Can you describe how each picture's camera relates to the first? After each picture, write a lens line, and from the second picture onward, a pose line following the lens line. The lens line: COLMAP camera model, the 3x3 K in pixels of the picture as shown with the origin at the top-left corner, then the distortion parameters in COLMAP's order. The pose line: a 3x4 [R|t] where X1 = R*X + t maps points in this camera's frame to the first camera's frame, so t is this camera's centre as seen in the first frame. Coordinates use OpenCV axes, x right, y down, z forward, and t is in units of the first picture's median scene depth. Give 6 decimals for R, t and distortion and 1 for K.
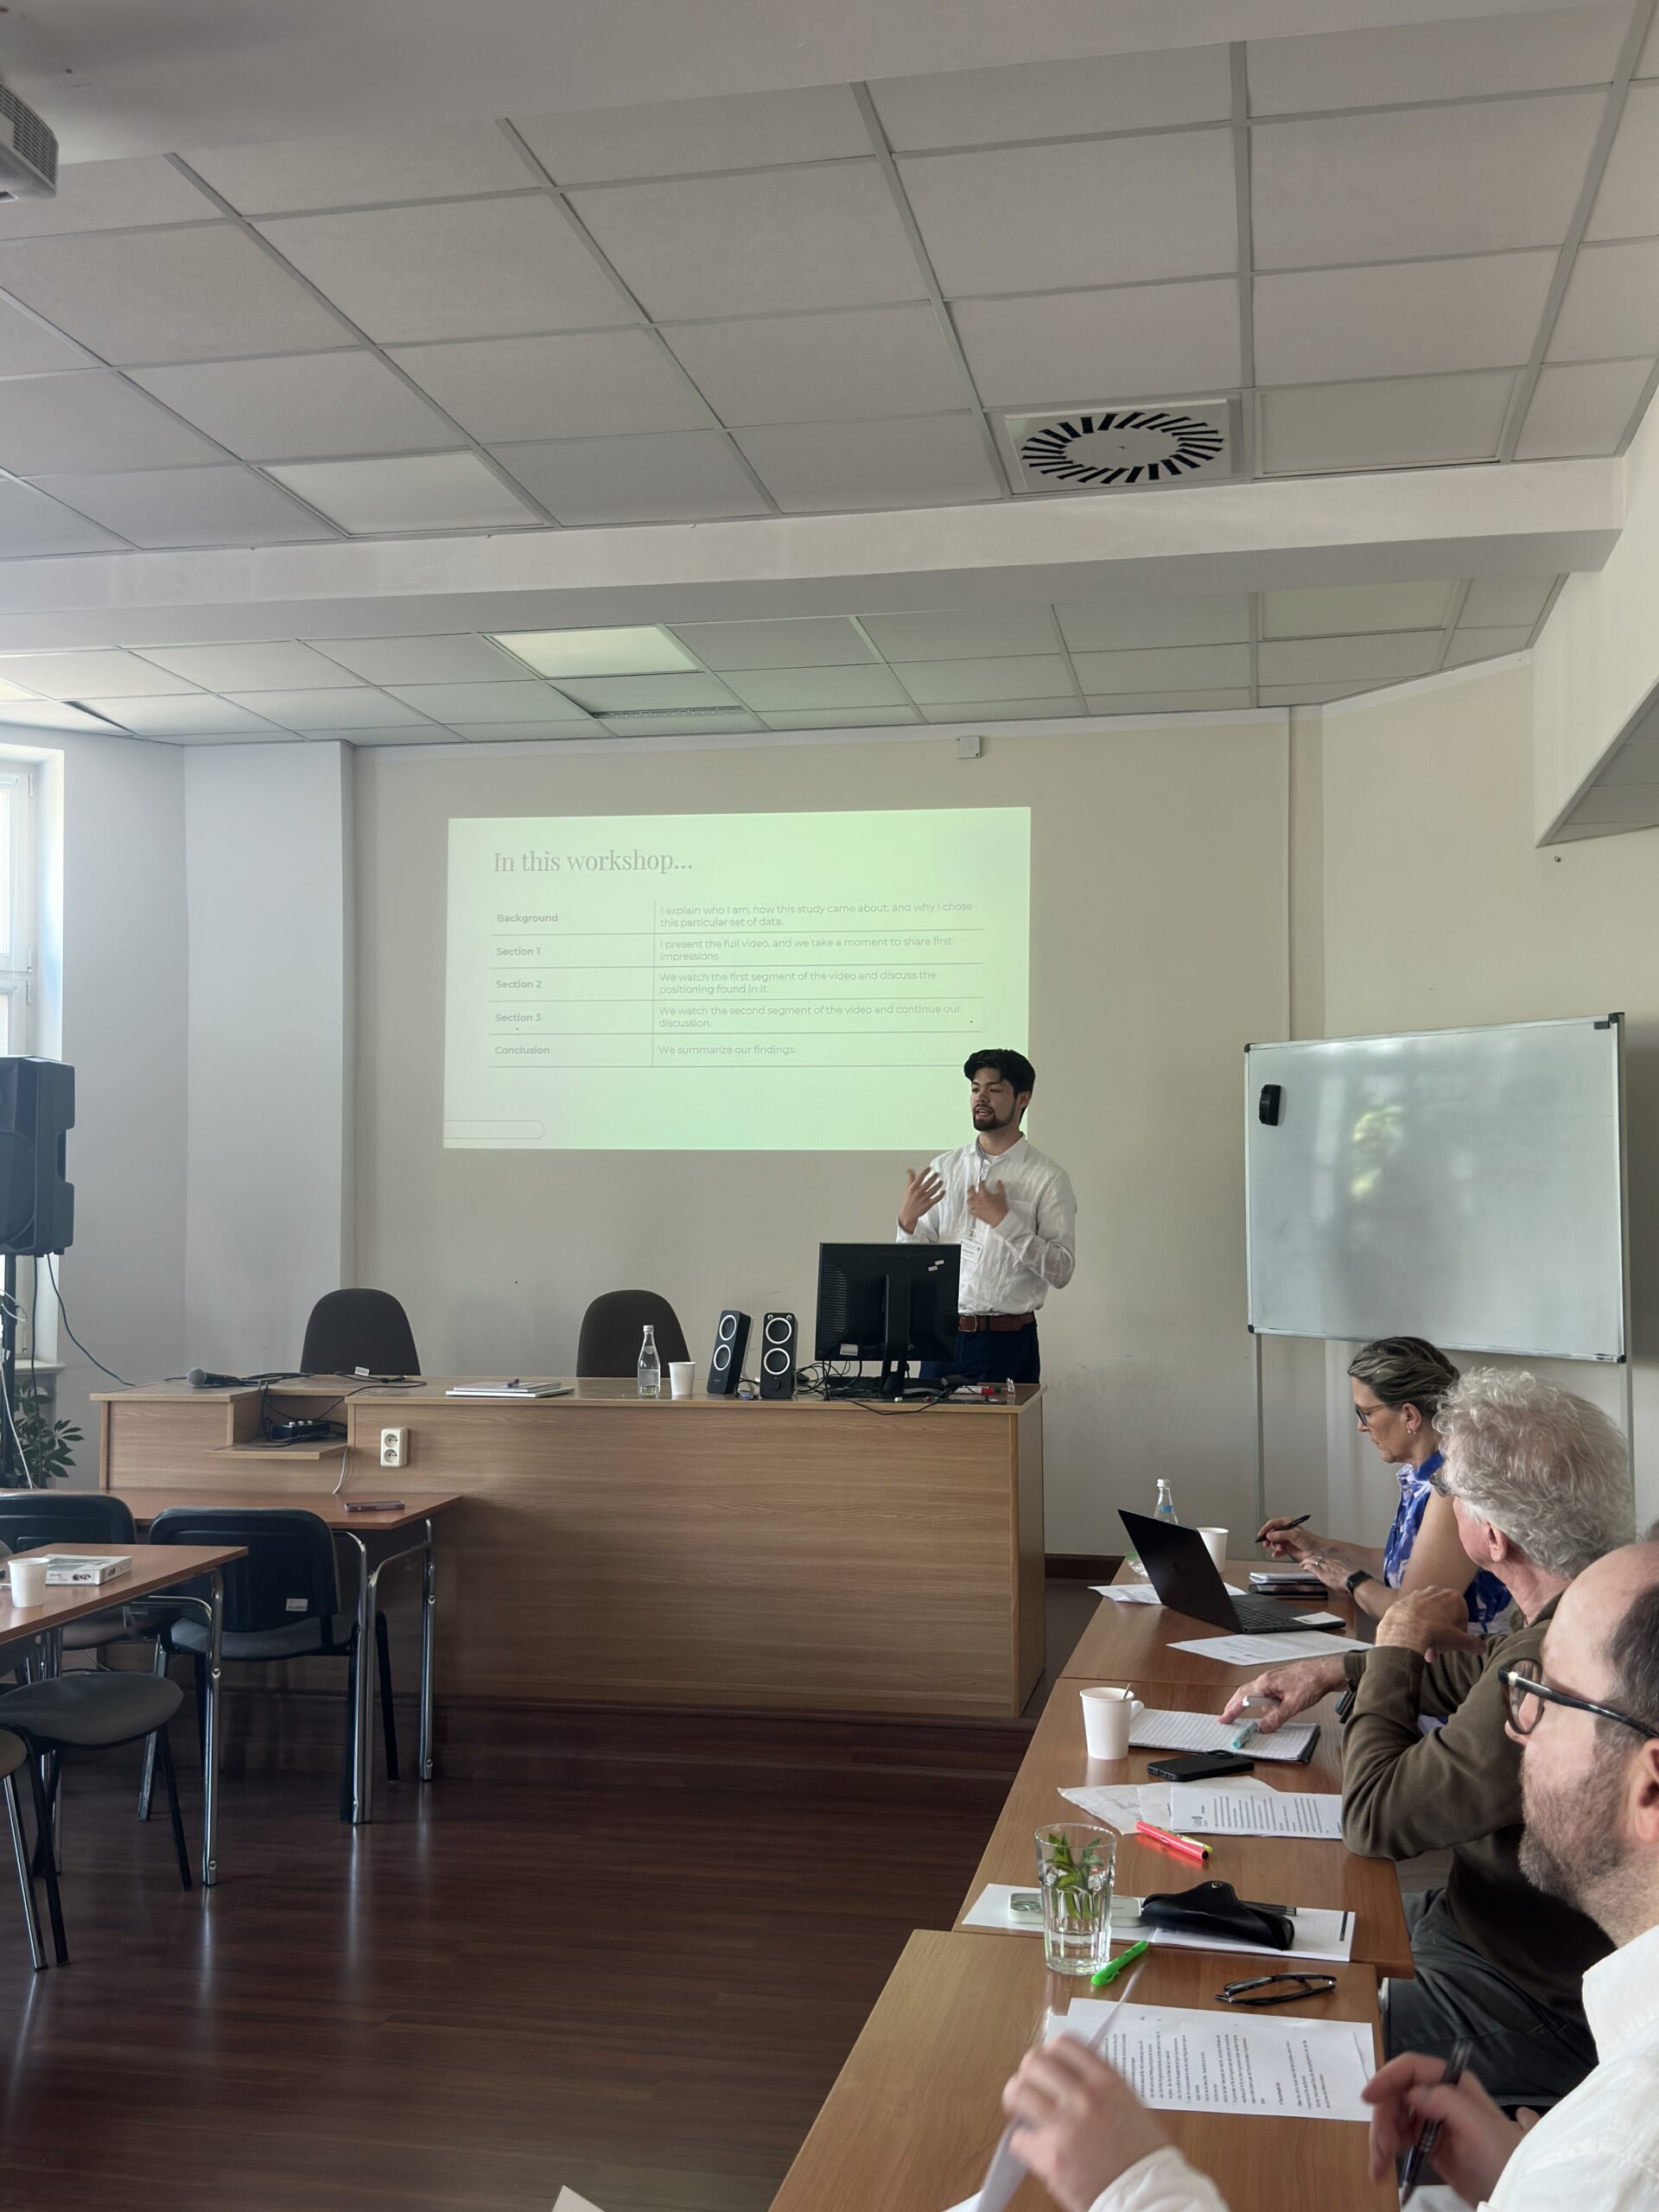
lens RADIAL K [[2133.9, 0, 851.9], [0, 2133.9, 1110.1], [0, 0, 1]] dist [0.118765, 0.000000]
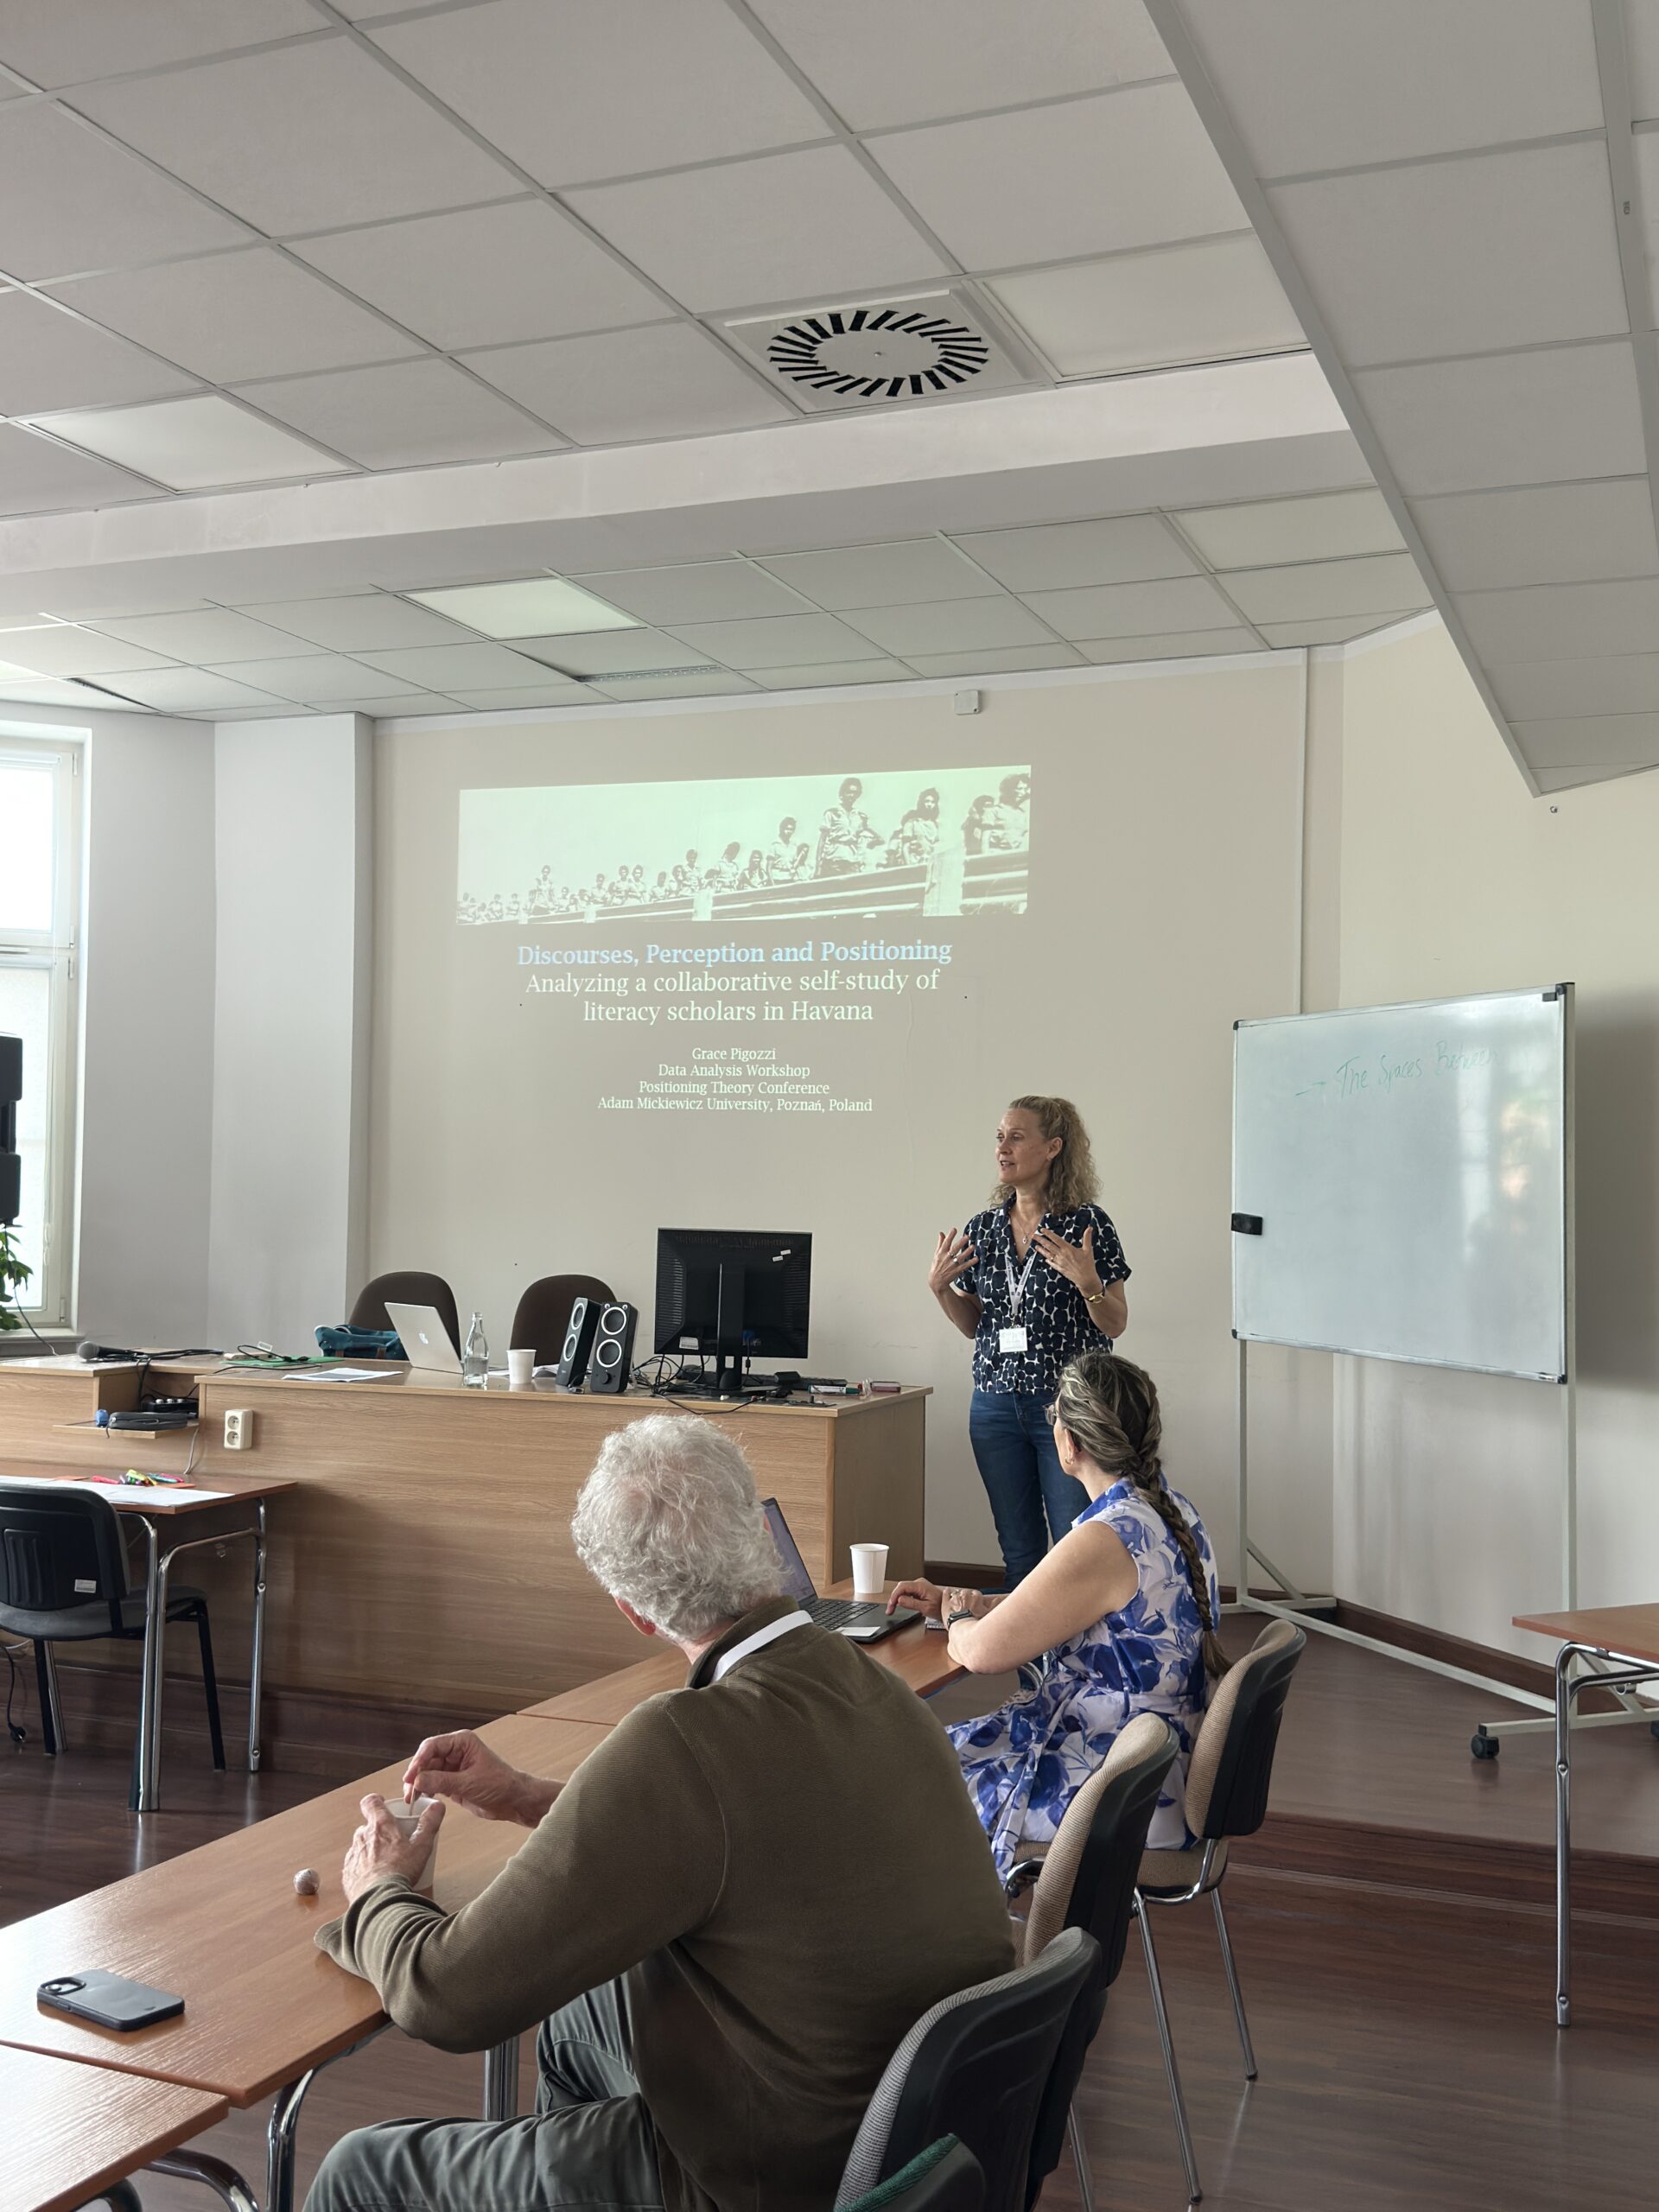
lens RADIAL K [[2157.9, 0, 835.8], [0, 2157.9, 1120.9], [0, 0, 1]] dist [0.113360, 0.000000]
pose [[0.982077, 0.010936, -0.188161, 0.244713], [-0.008796, 0.999887, 0.012206, 0.002487], [0.188274, -0.010332, 0.982062, 0.083180]]
